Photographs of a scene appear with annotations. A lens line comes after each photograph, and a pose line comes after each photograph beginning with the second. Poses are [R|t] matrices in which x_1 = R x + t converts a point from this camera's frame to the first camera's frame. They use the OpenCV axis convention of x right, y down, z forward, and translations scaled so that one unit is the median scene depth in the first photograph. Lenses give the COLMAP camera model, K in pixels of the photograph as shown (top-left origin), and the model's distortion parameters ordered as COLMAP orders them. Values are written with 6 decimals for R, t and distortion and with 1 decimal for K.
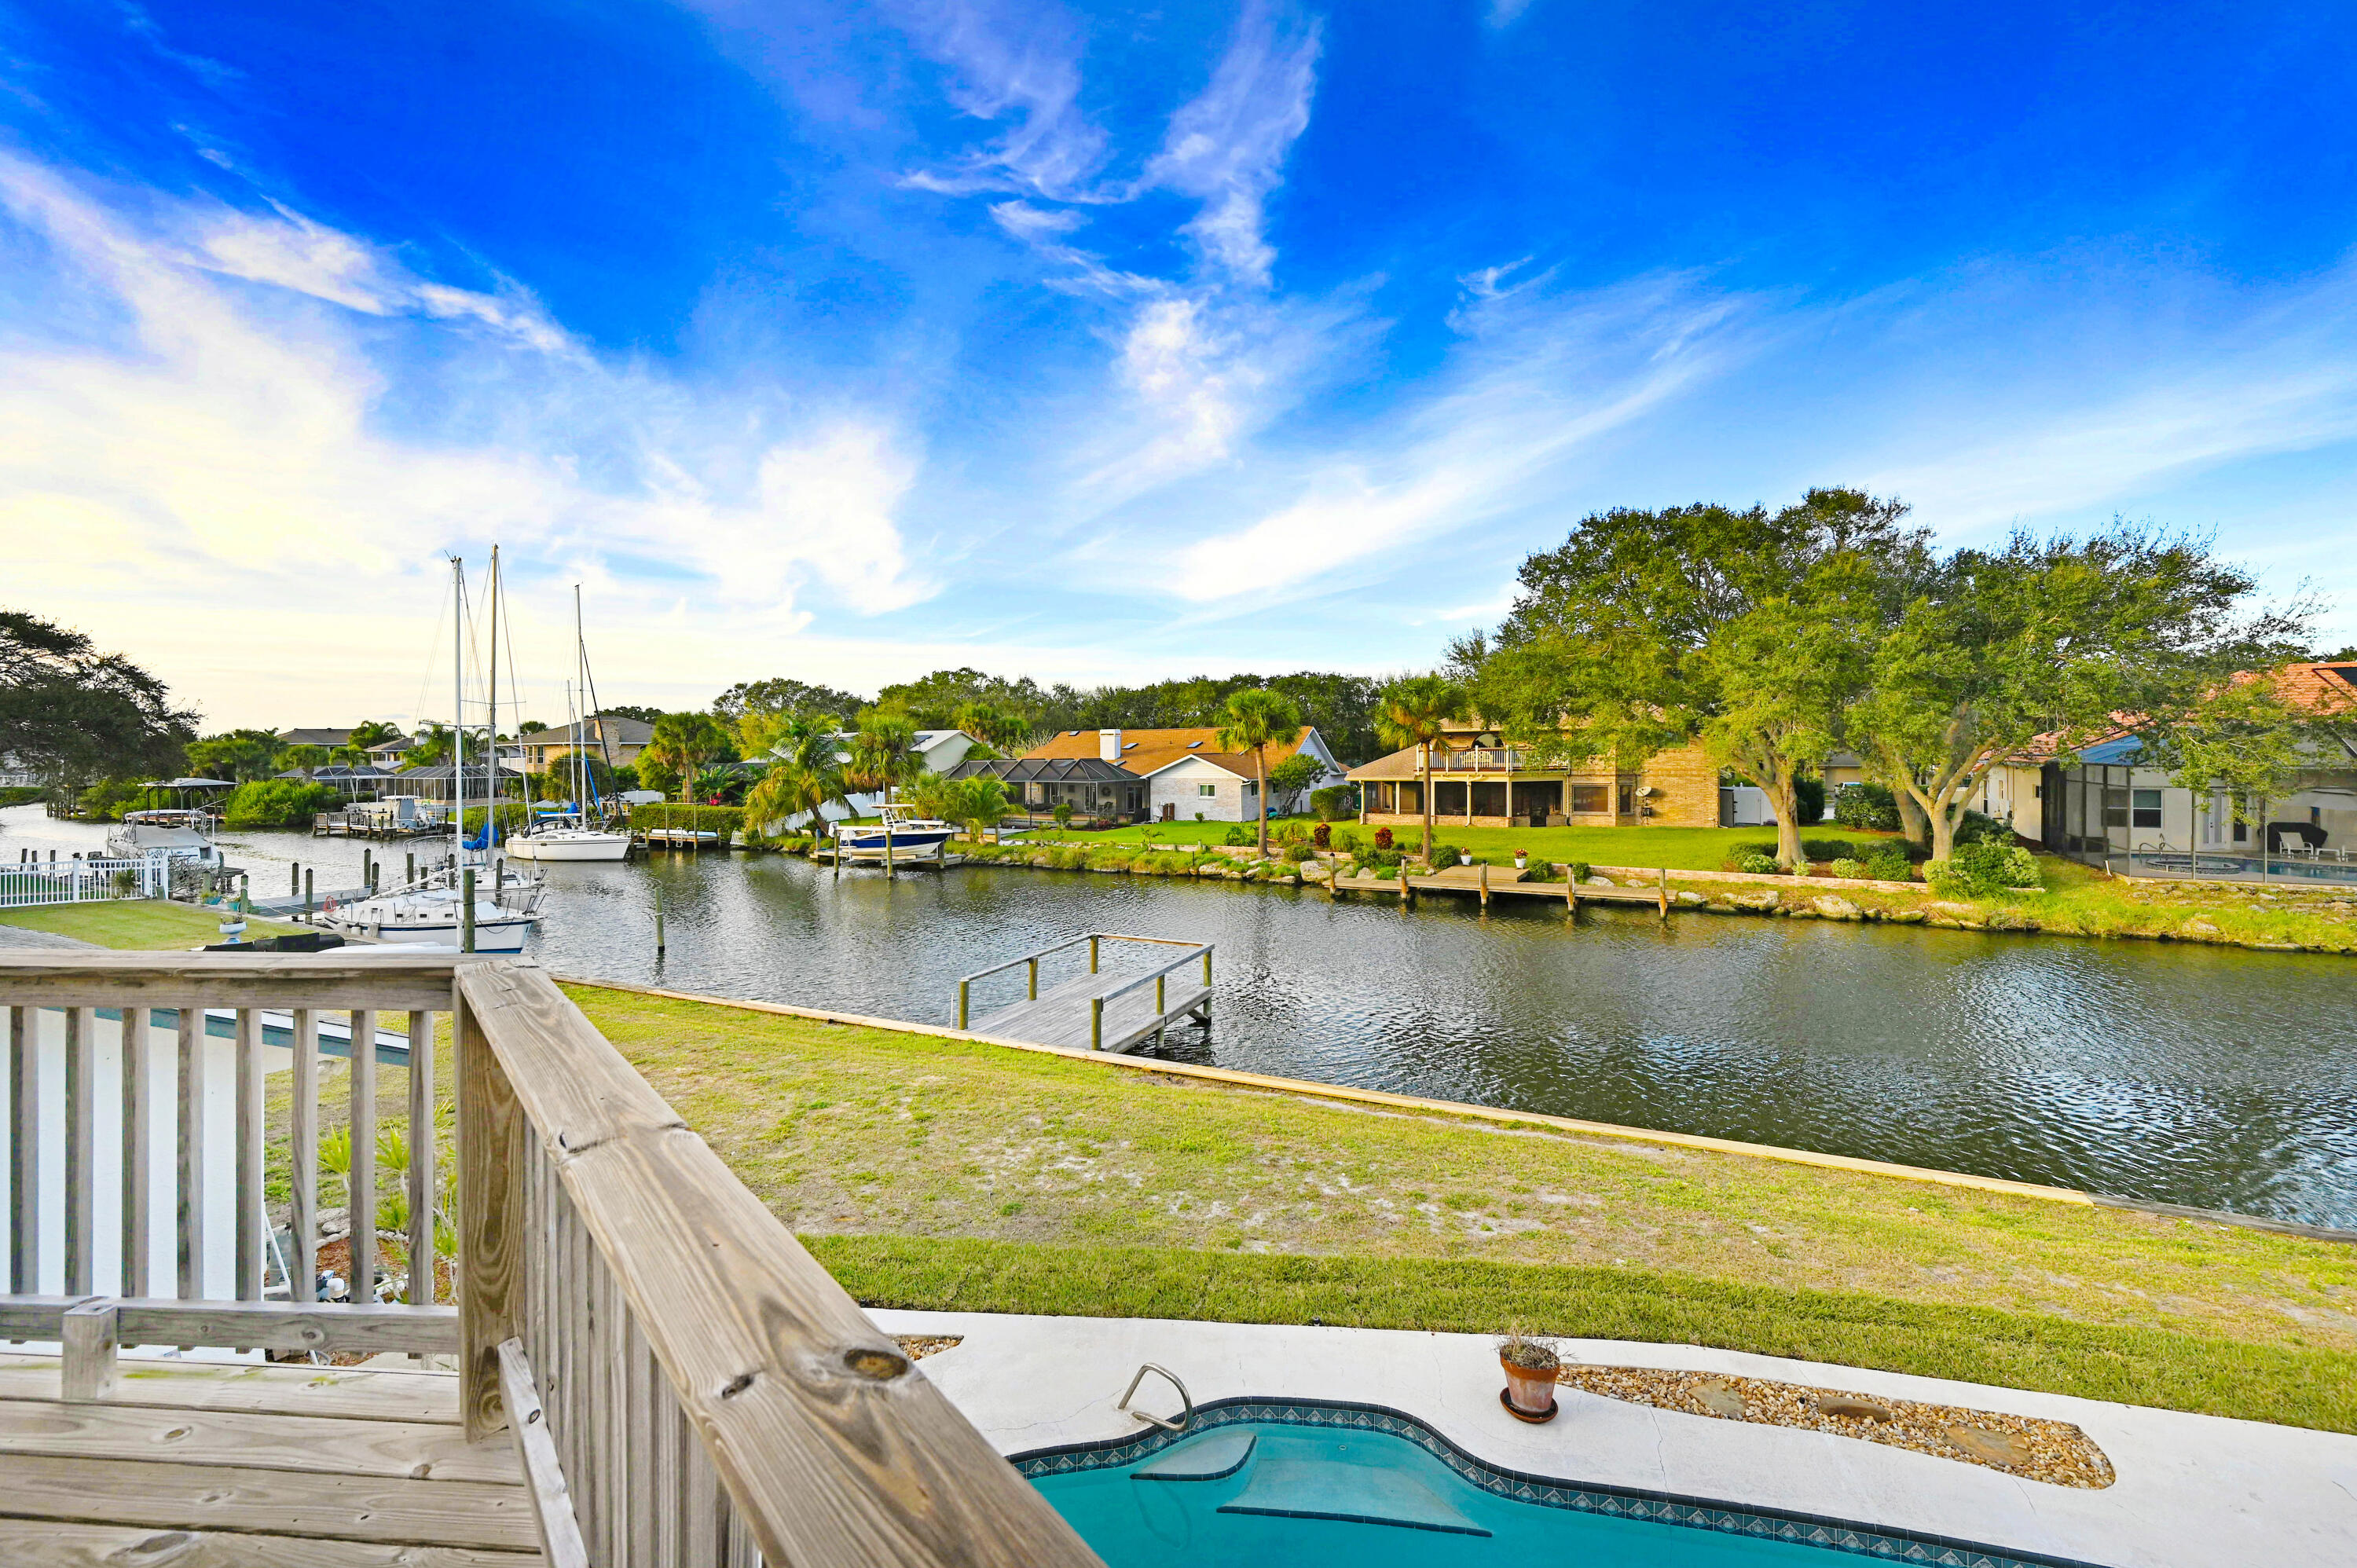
lens RADIAL K [[932.9, 0, 1186.6], [0, 932.9, 730.7], [0, 0, 1]] dist [-0.003675, -0.000245]
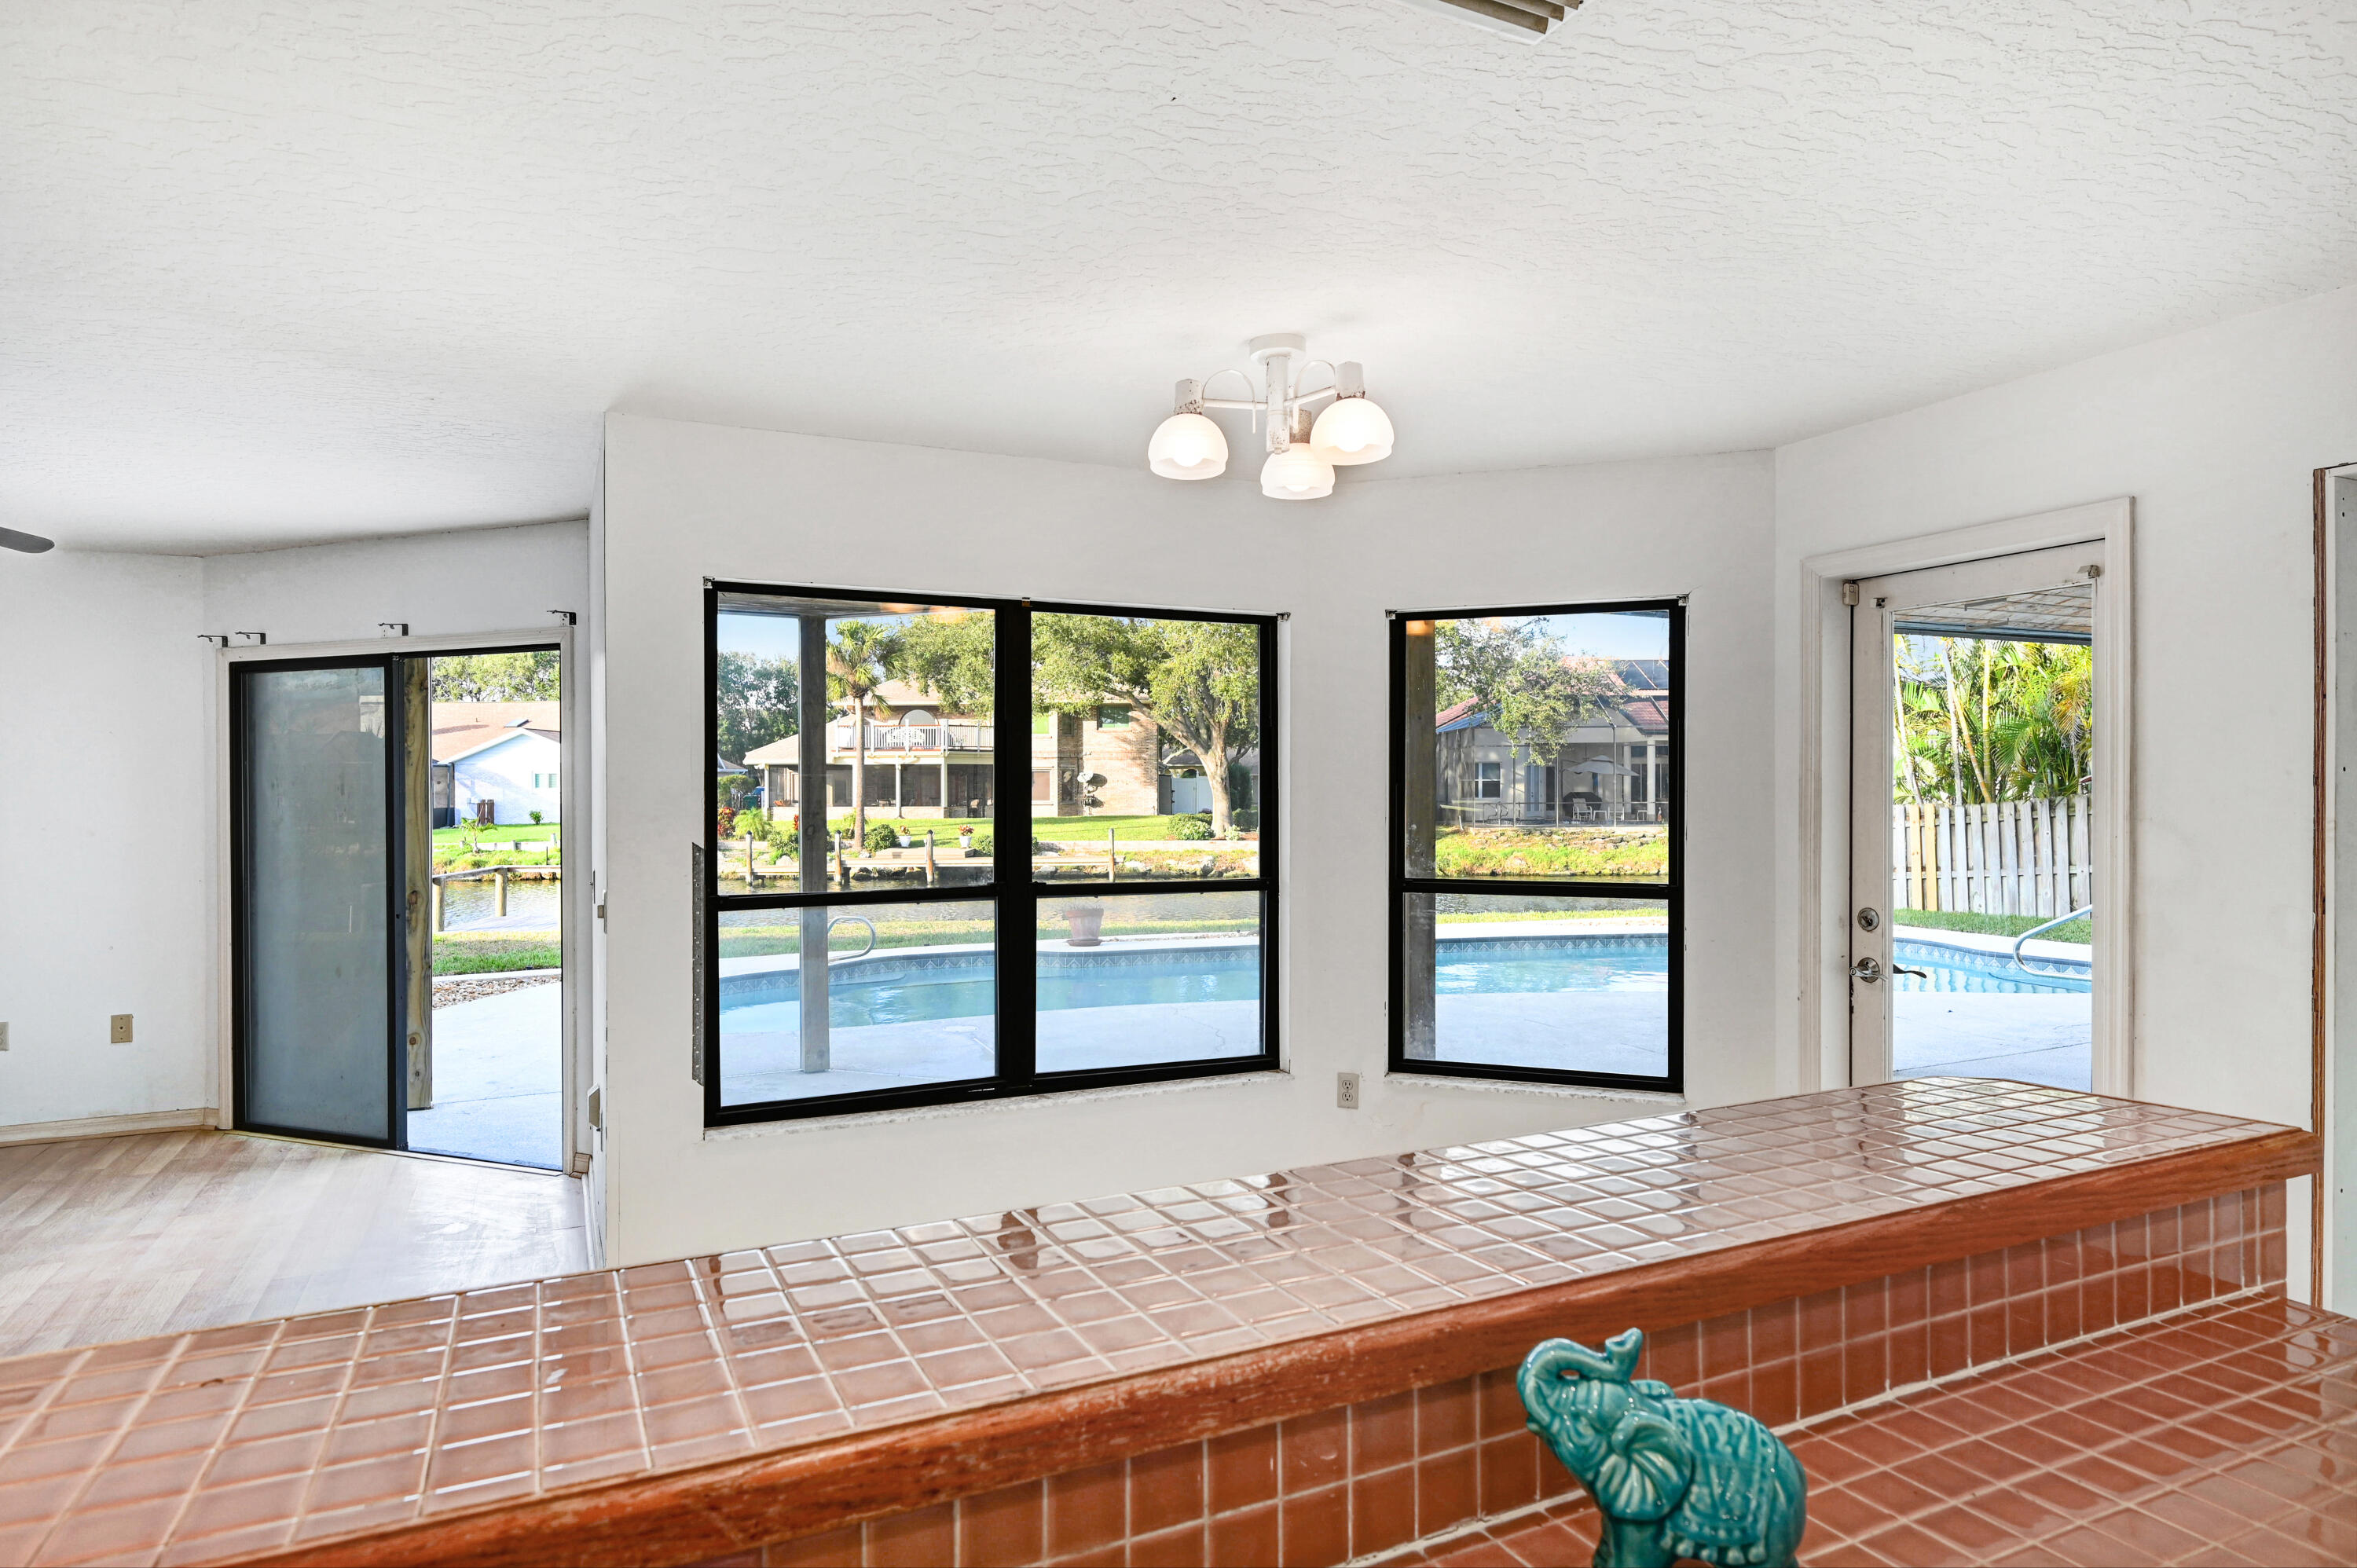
lens RADIAL K [[1274.1, 0, 1140.2], [0, 1274.1, 794.5], [0, 0, 1]] dist [-0.009022, -0.000950]
pose [[0.871288, 0.000046, 0.490773, -0.086625], [-0.012712, 0.999667, 0.022476, 0.066891], [-0.490608, -0.025822, 0.870998, -0.125341]]
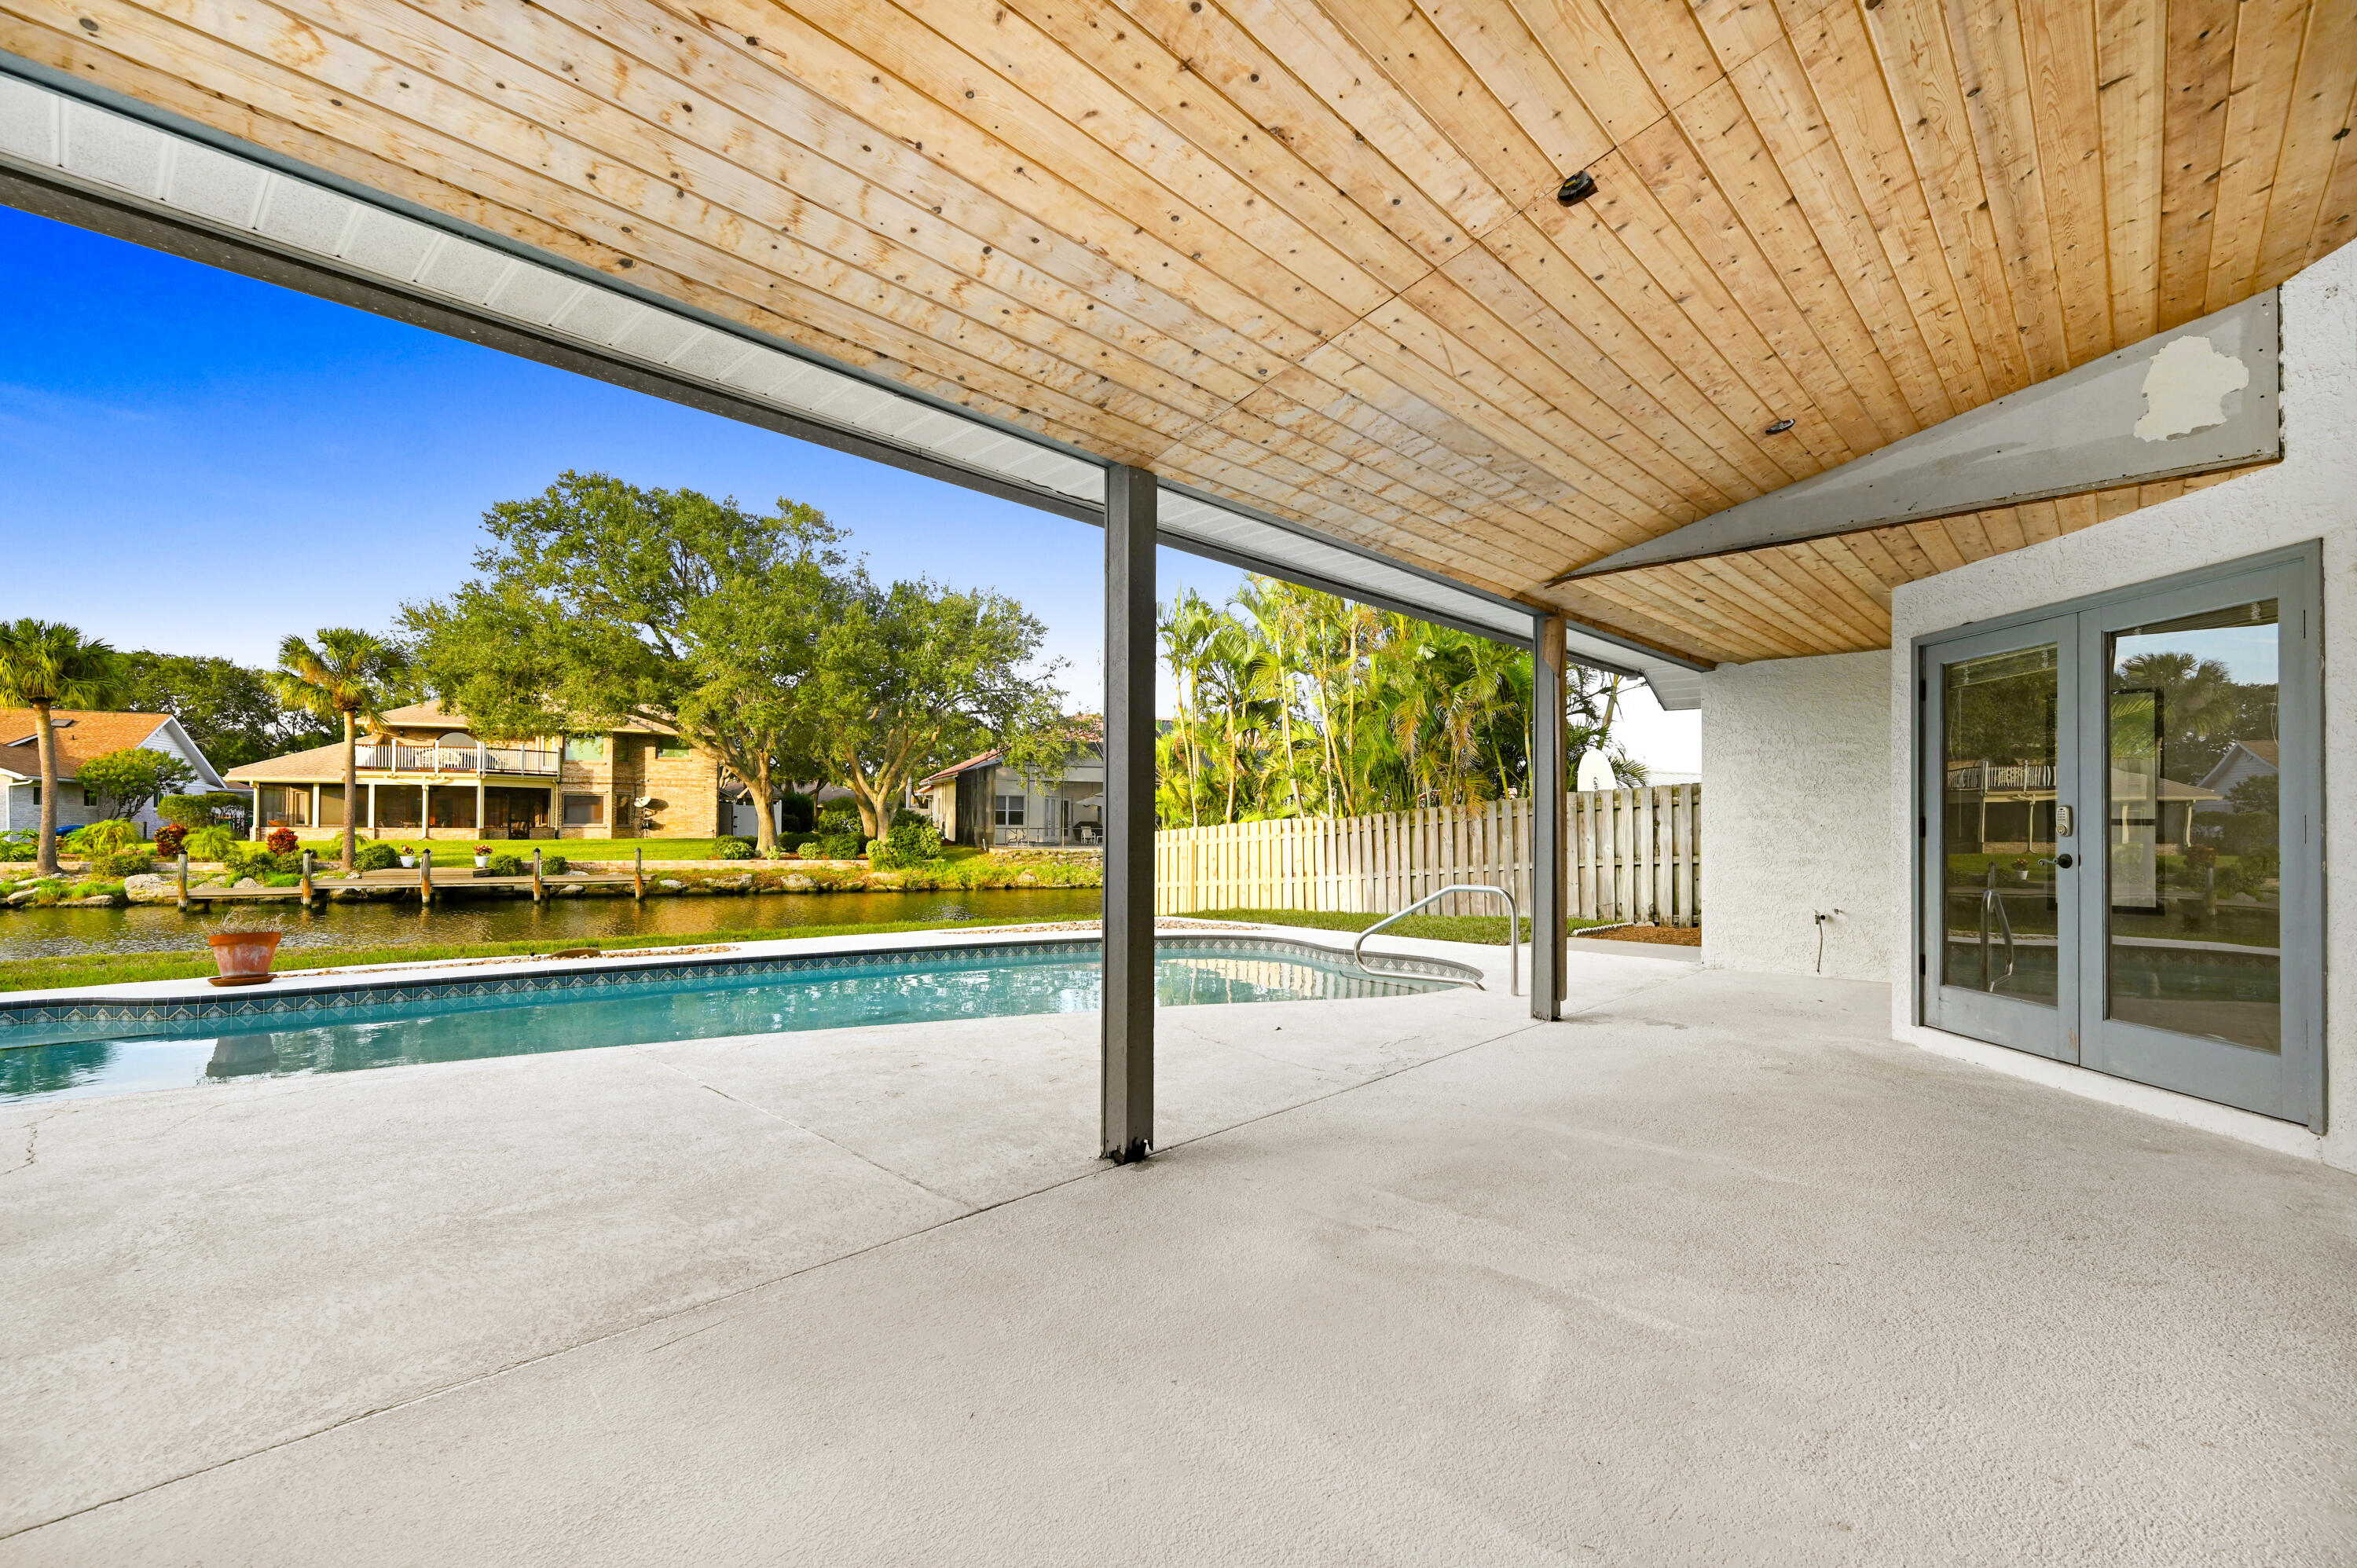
lens RADIAL K [[1009.2, 0, 1167.5], [0, 1009.2, 812.2], [0, 0, 1]] dist [-0.002845, 0.000124]
pose [[0.621857, 0.018992, 0.782900, 0.017600], [-0.028652, 0.999588, -0.001491, 0.076739], [-0.782606, -0.021505, 0.622145, -0.082408]]
